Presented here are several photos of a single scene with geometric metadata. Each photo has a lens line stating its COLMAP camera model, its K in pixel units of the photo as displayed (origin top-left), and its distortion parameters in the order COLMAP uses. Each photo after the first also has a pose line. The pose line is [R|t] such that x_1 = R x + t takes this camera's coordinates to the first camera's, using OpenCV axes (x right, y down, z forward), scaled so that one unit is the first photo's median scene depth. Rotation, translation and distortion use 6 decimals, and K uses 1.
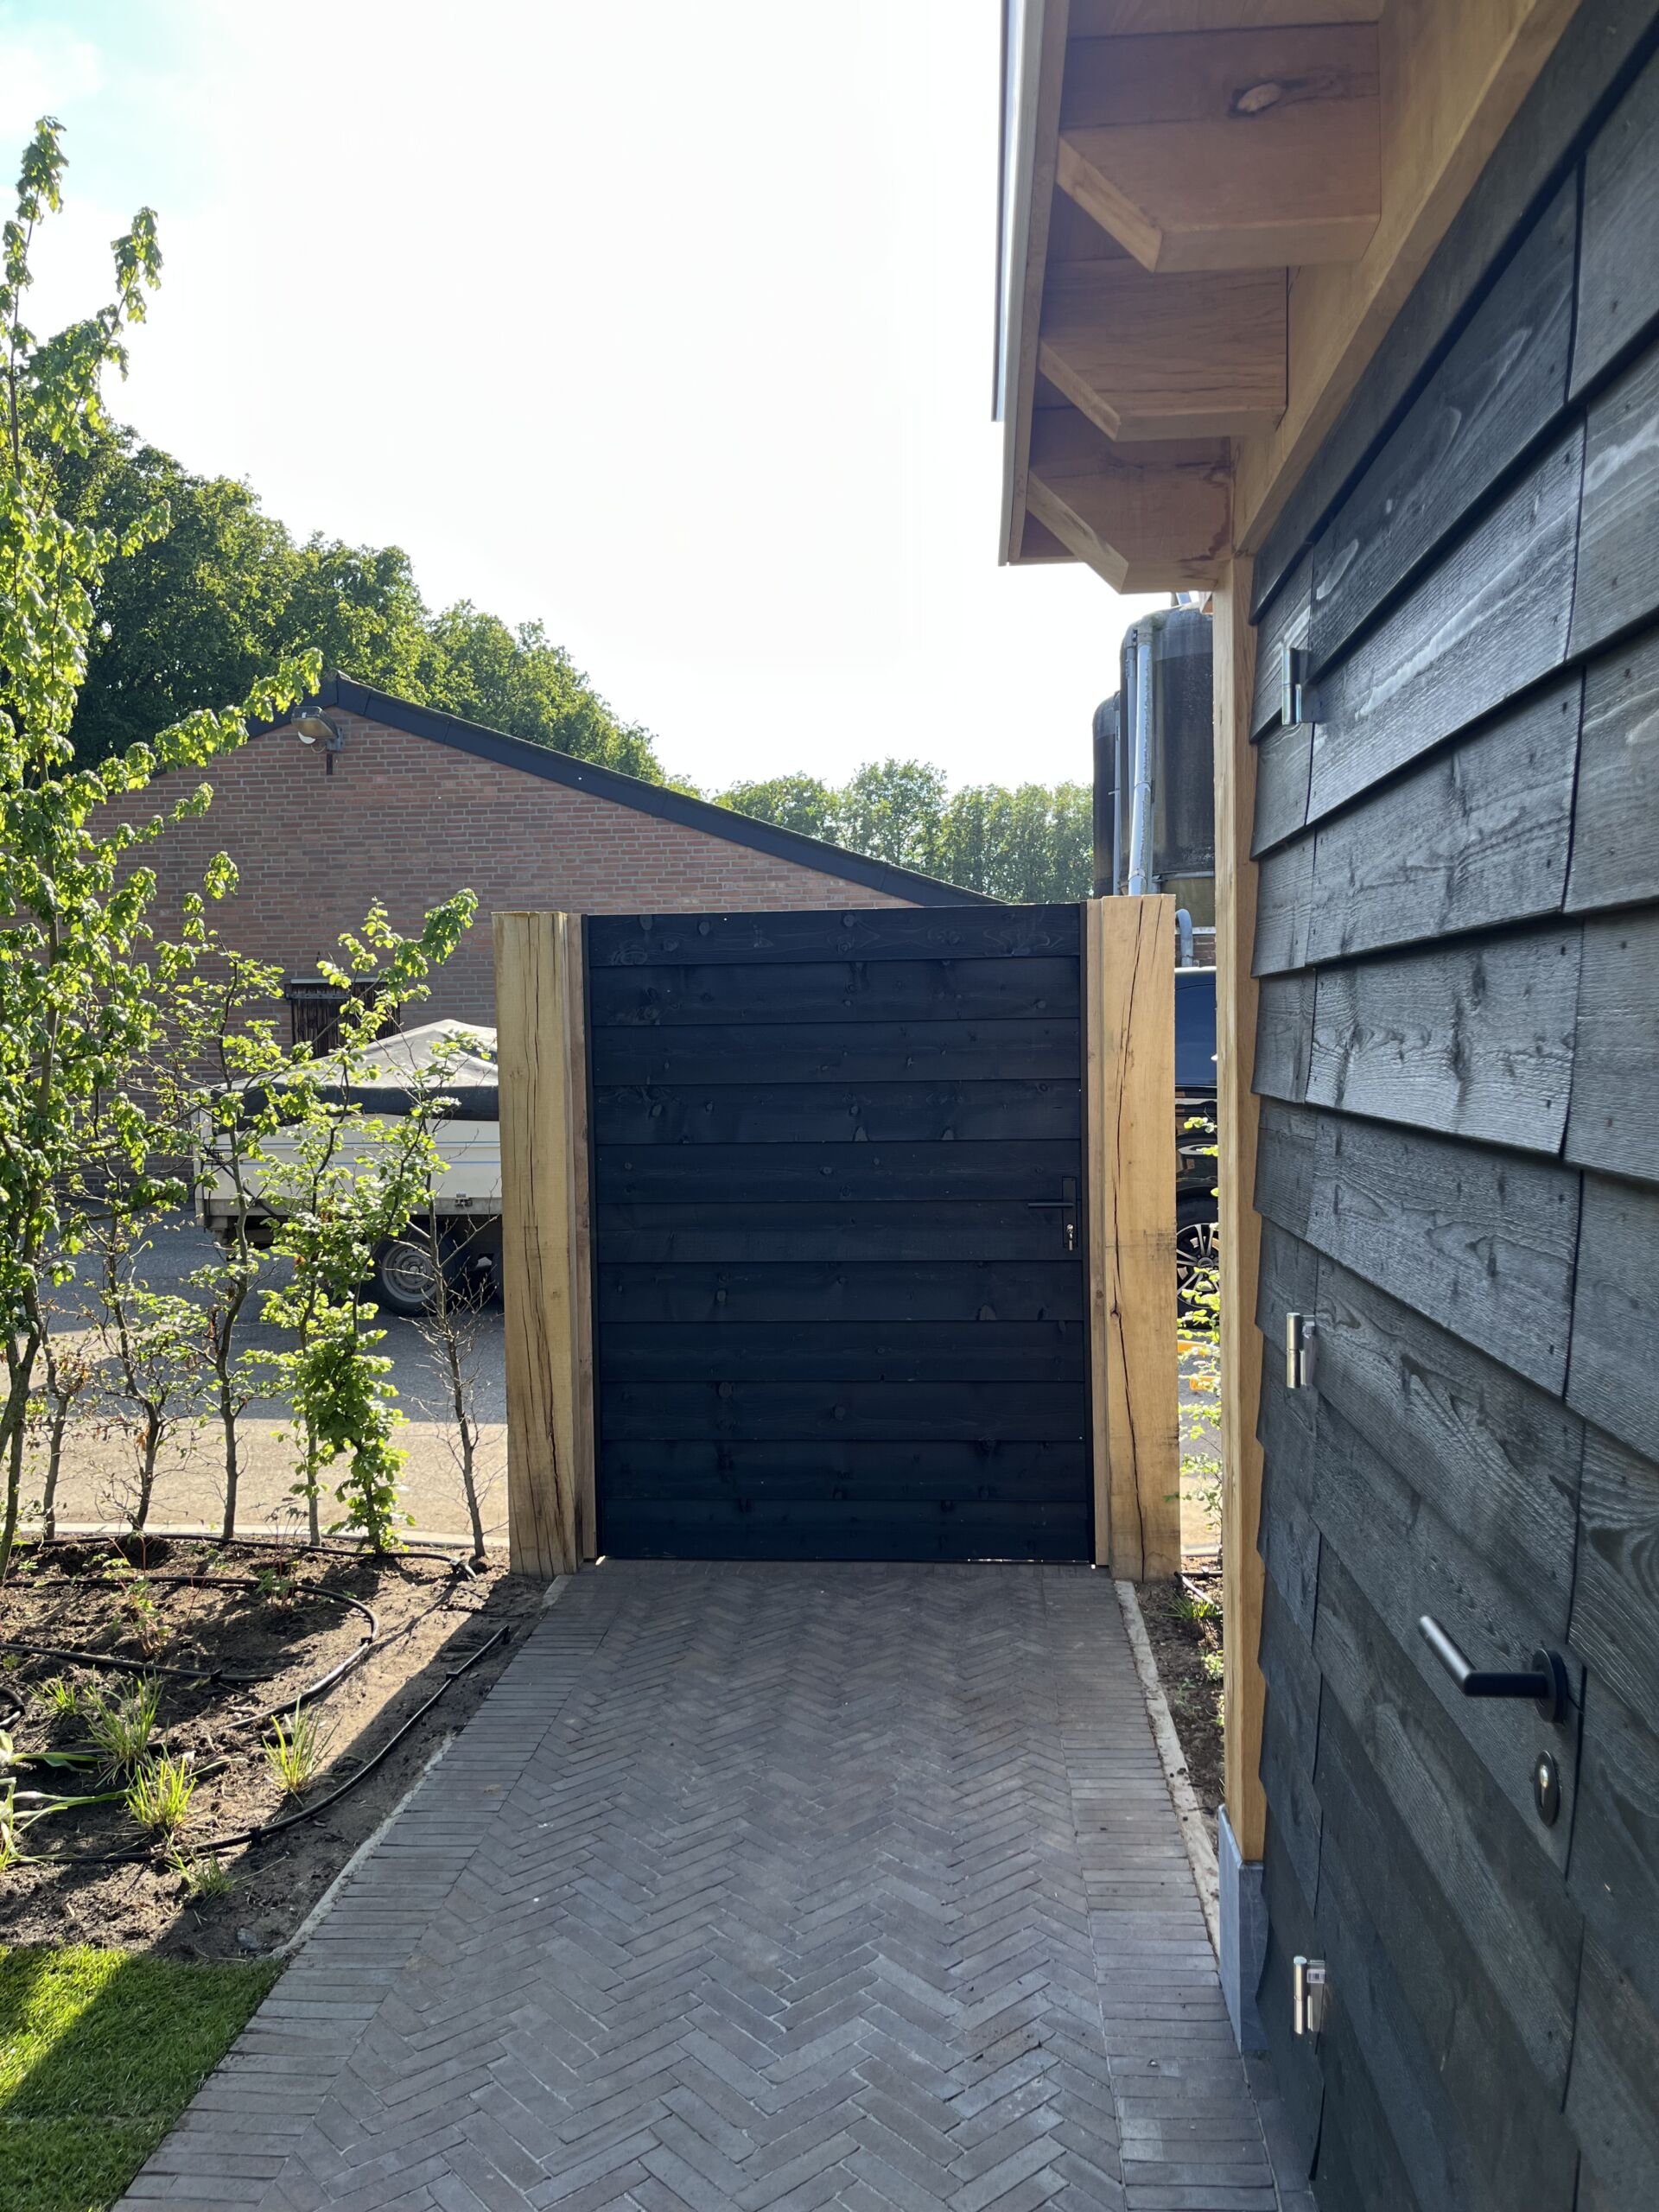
lens RADIAL K [[1684.5, 0, 829.9], [0, 1684.5, 1104.4], [0, 0, 1]] dist [0.078499, -0.100079]
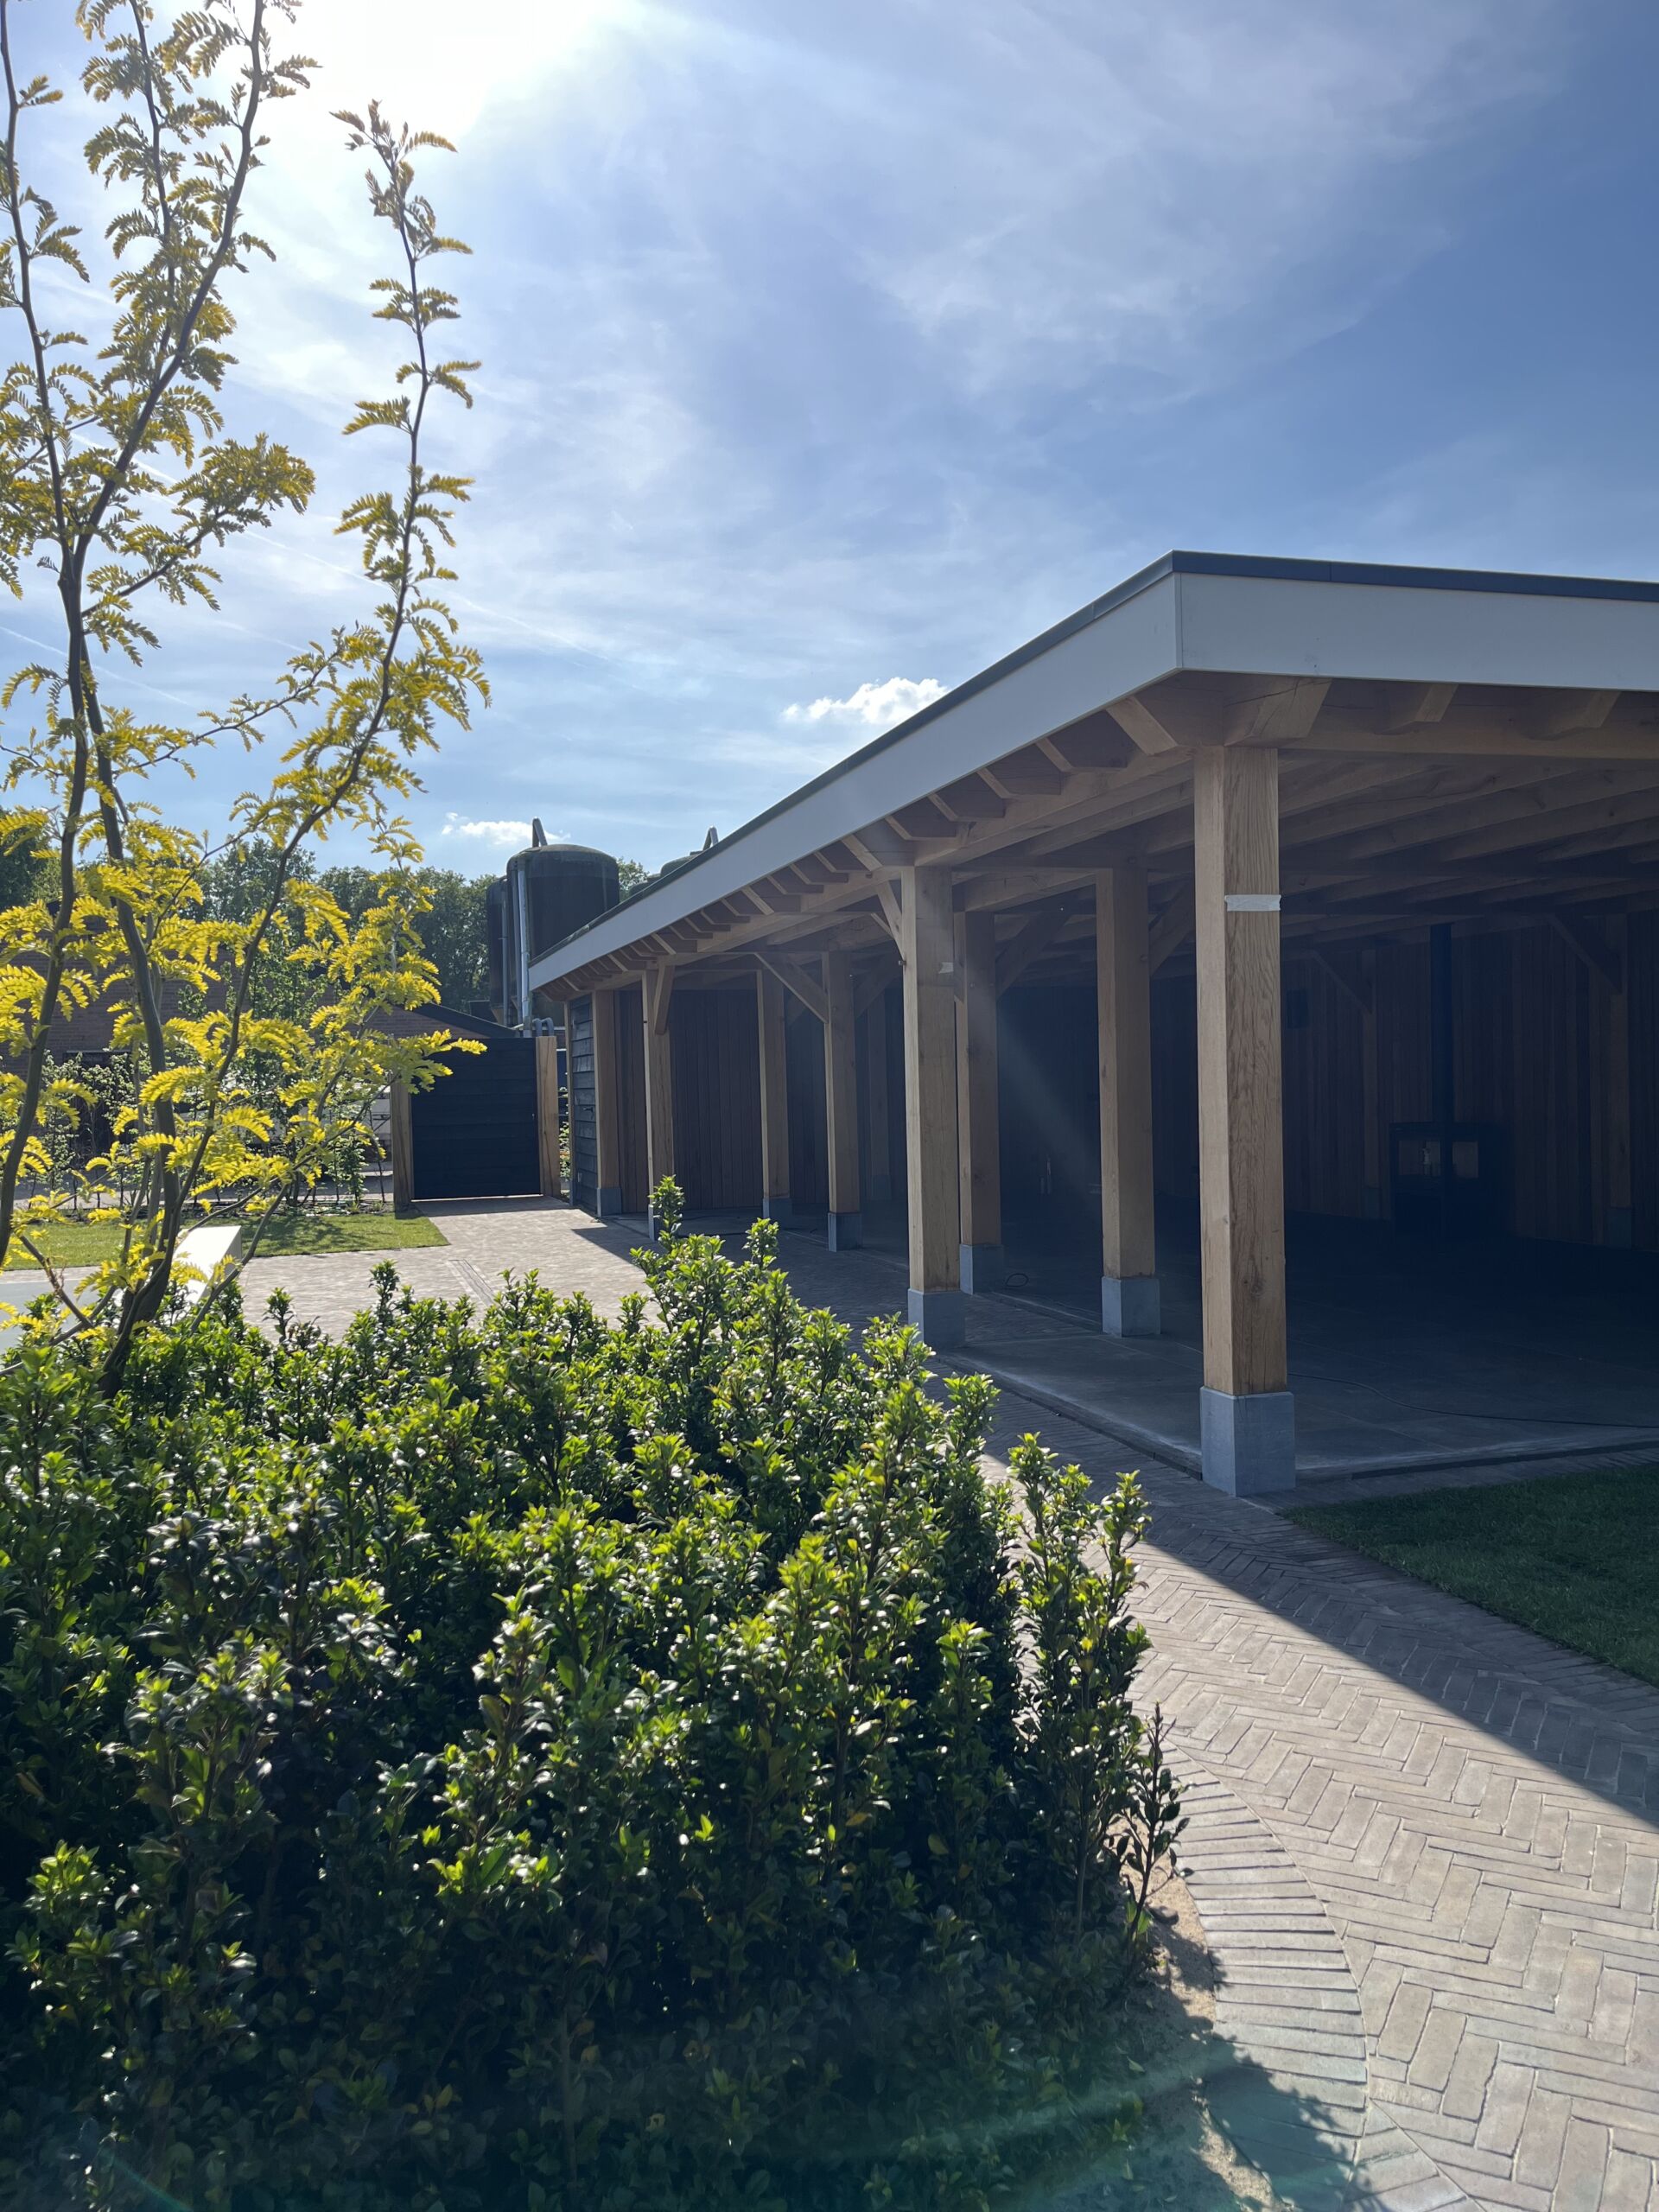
lens RADIAL K [[1684.5, 0, 830.9], [0, 1684.5, 1108.2], [0, 0, 1]] dist [0.078499, -0.100079]
pose [[0.928183, -0.017371, 0.371717, -0.062633], [0.029944, 0.999157, -0.028078, 0.017133], [-0.370916, 0.037193, 0.927921, -0.271748]]
